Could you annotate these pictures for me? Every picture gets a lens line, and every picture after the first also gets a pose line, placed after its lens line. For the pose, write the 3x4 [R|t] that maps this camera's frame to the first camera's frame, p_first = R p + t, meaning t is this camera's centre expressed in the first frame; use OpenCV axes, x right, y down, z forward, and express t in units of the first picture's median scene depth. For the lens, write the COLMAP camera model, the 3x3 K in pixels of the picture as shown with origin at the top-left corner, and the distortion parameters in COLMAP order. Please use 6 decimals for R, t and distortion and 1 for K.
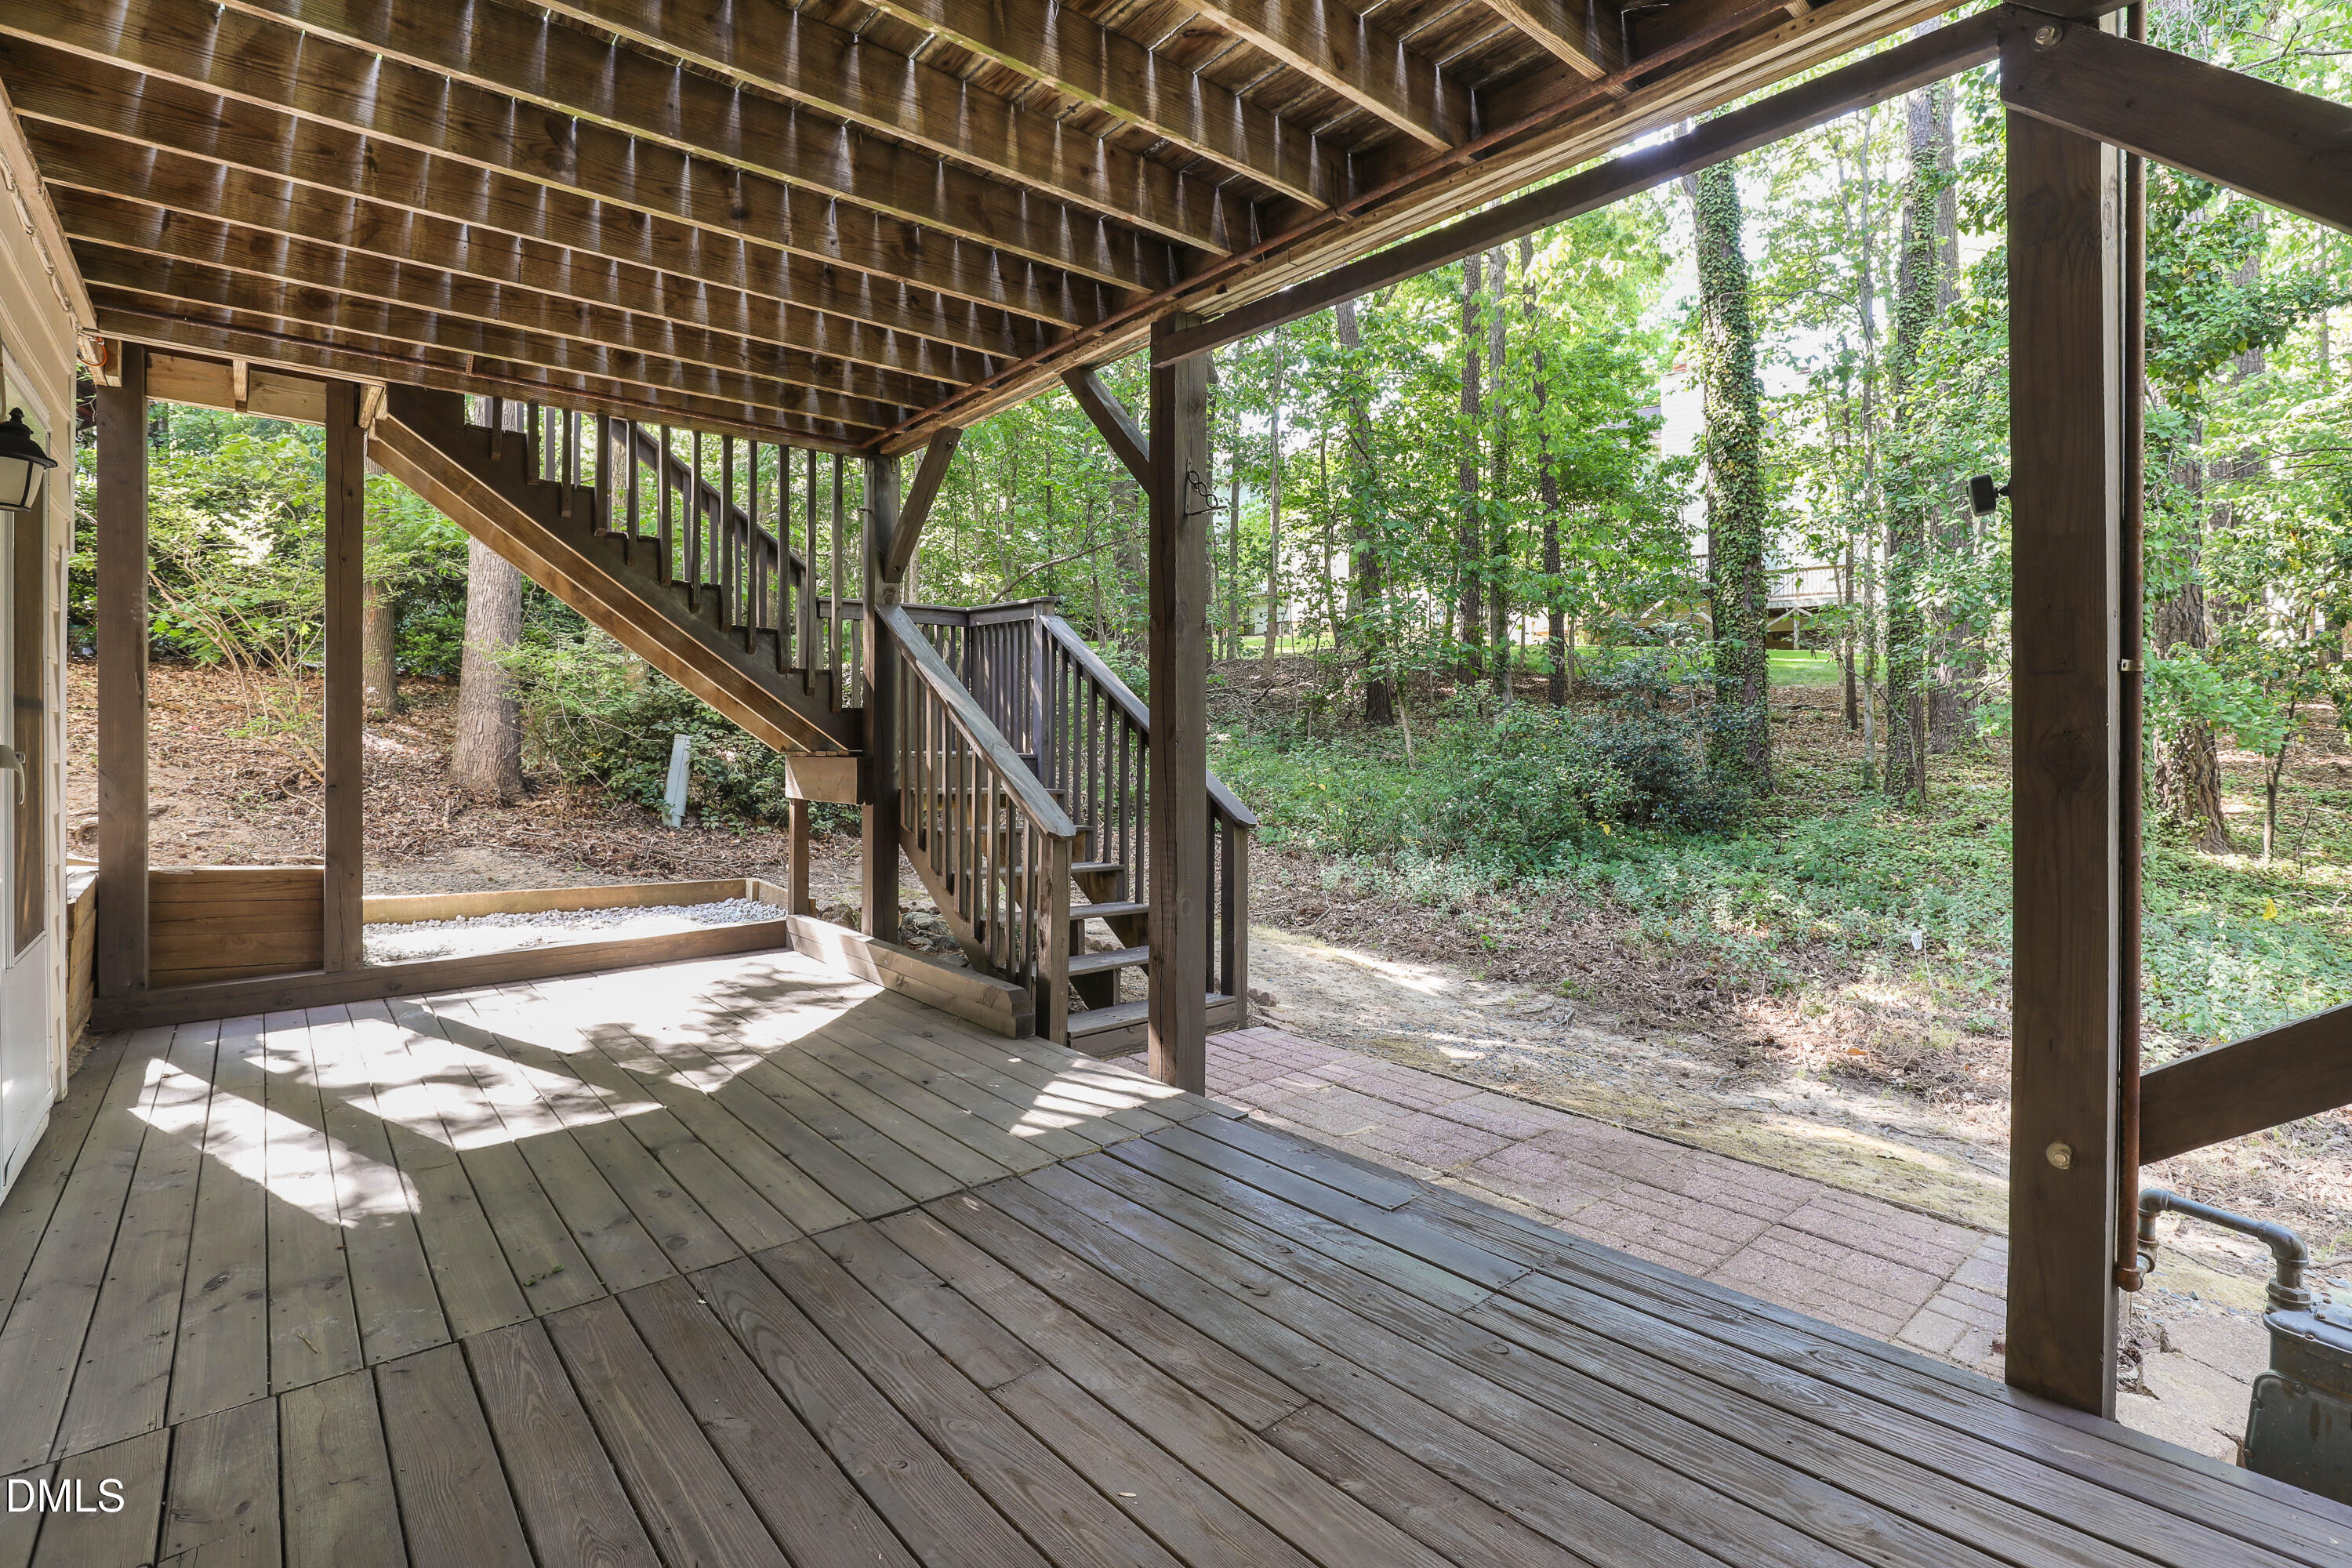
lens RADIAL K [[1073.2, 0, 1177.9], [0, 1073.2, 764.1], [0, 0, 1]] dist [-0.000921, -0.000048]
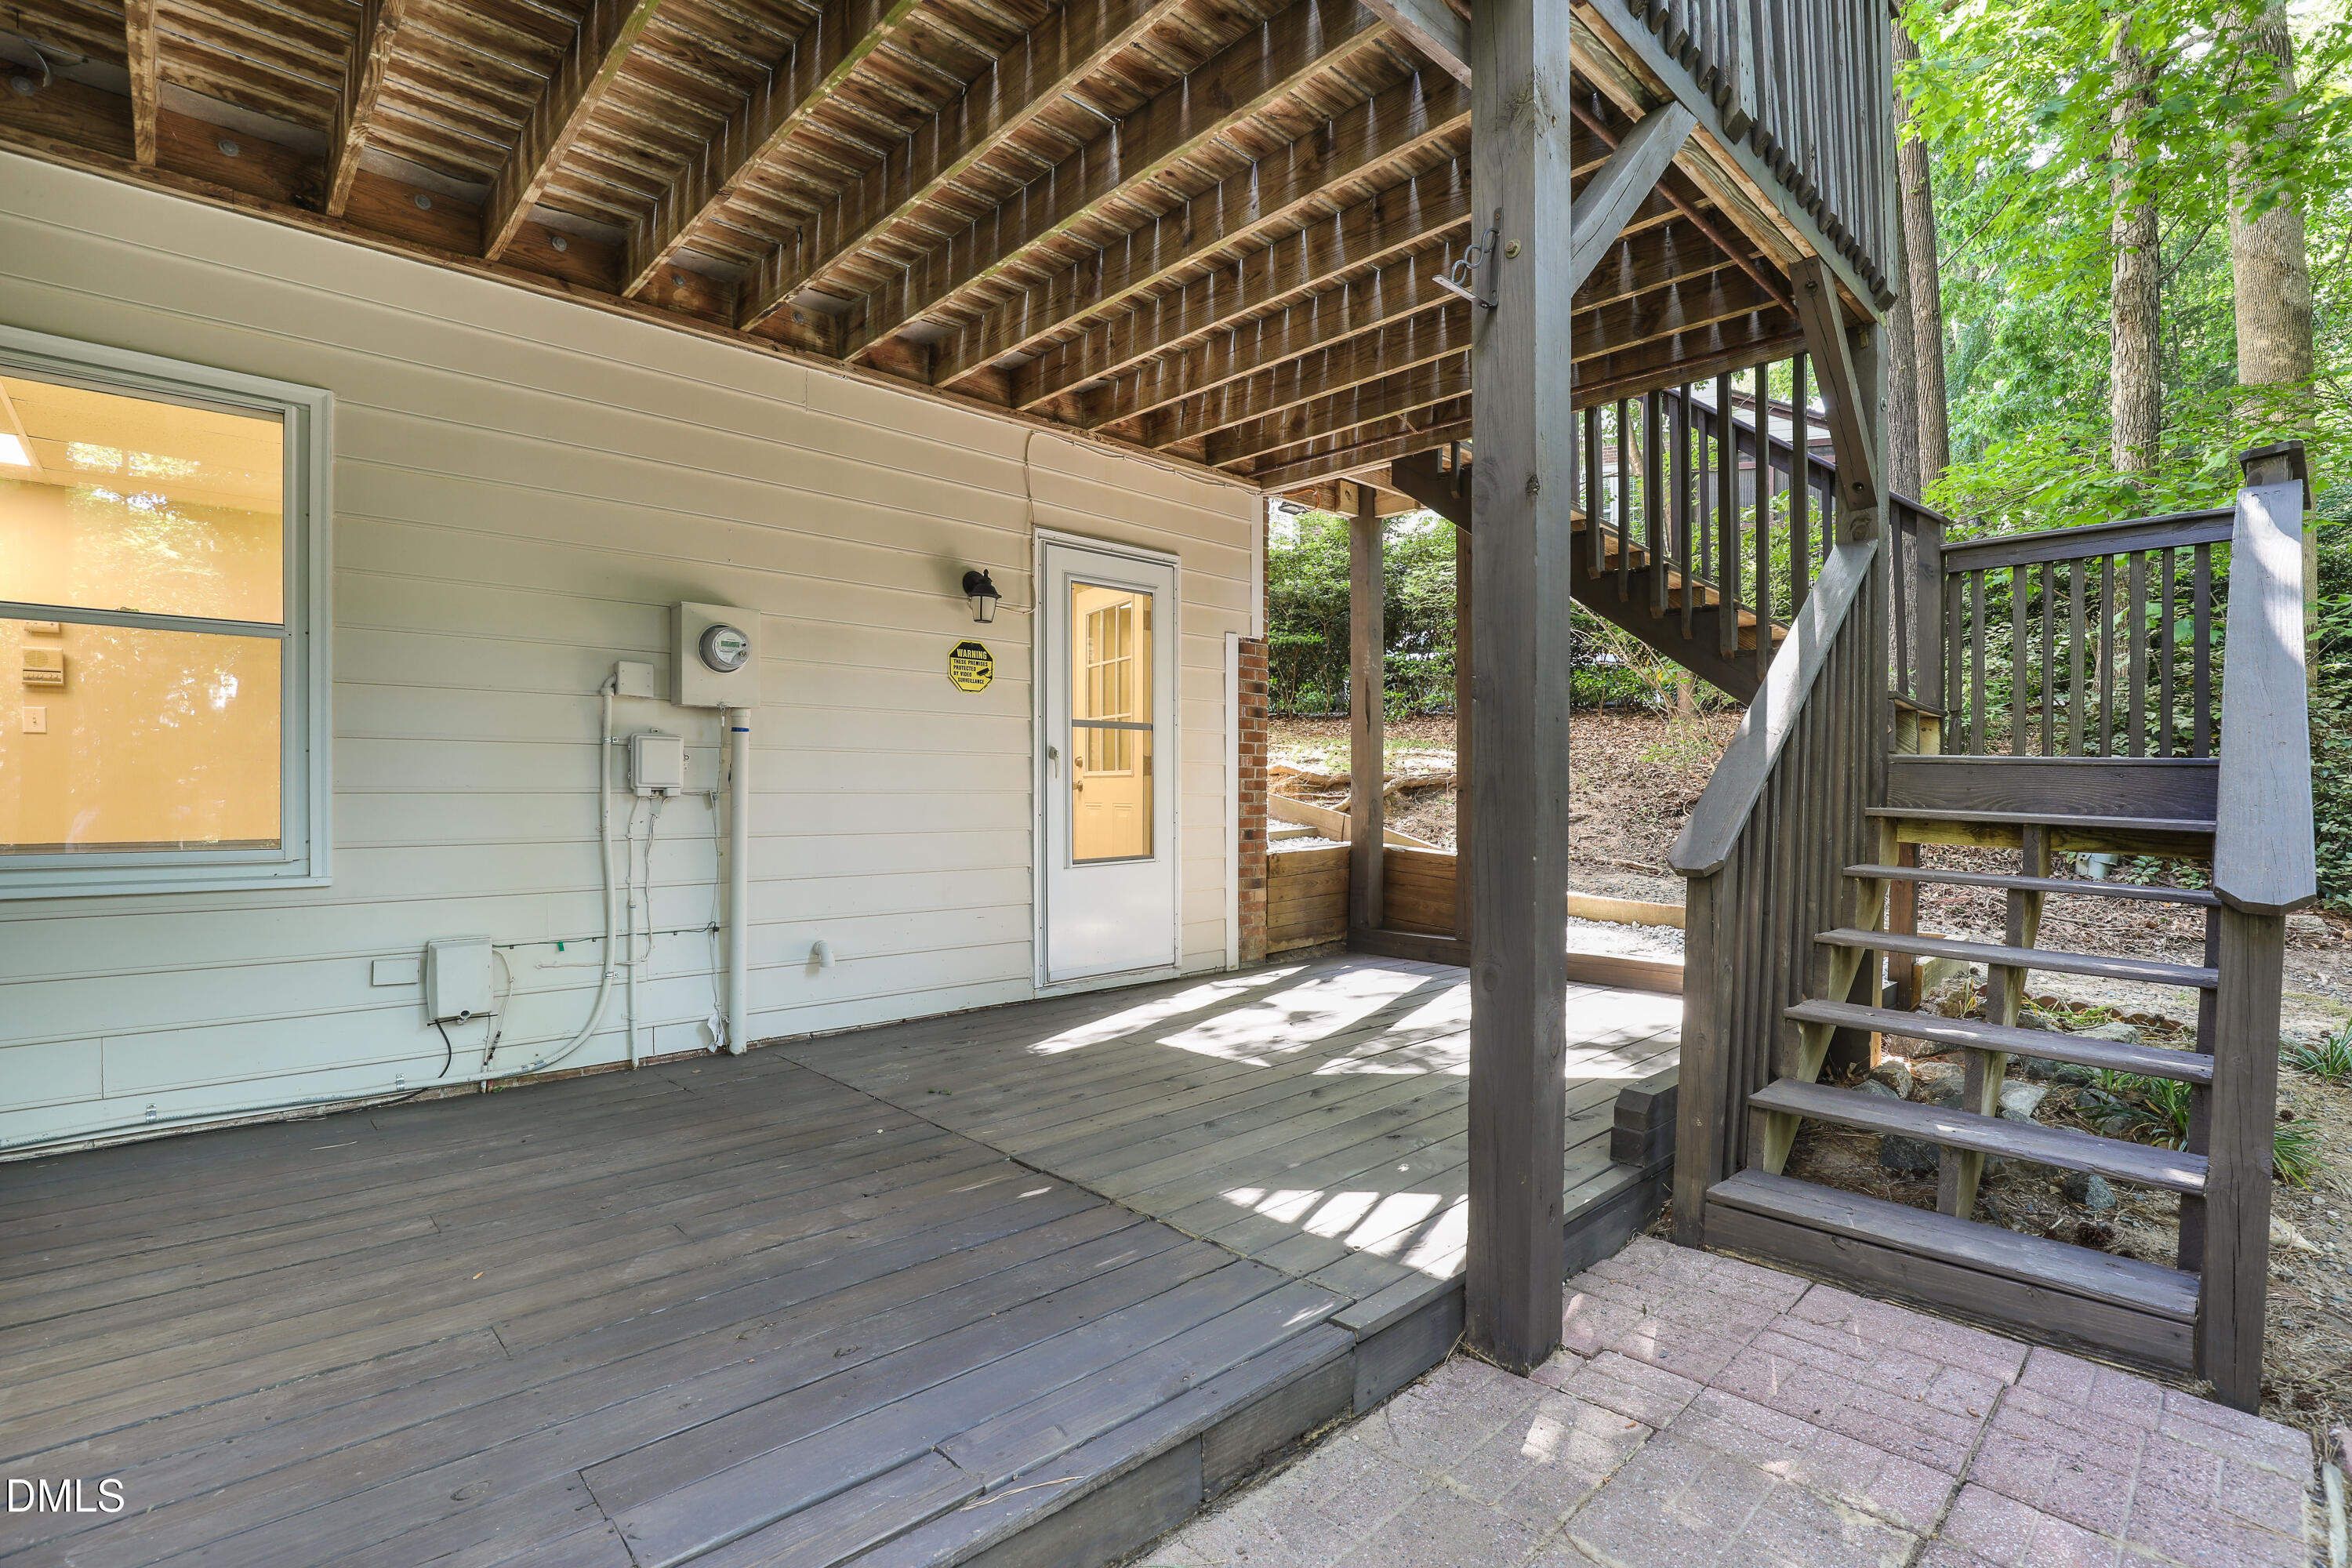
lens RADIAL K [[1073.2, 0, 1176.5], [0, 1073.2, 793.0], [0, 0, 1]] dist [-0.000921, -0.000048]
pose [[0.033918, -0.004264, -0.999416, 0.392298], [-0.017532, 0.999834, -0.004861, 0.031343], [0.999271, 0.017687, 0.033838, 0.560128]]
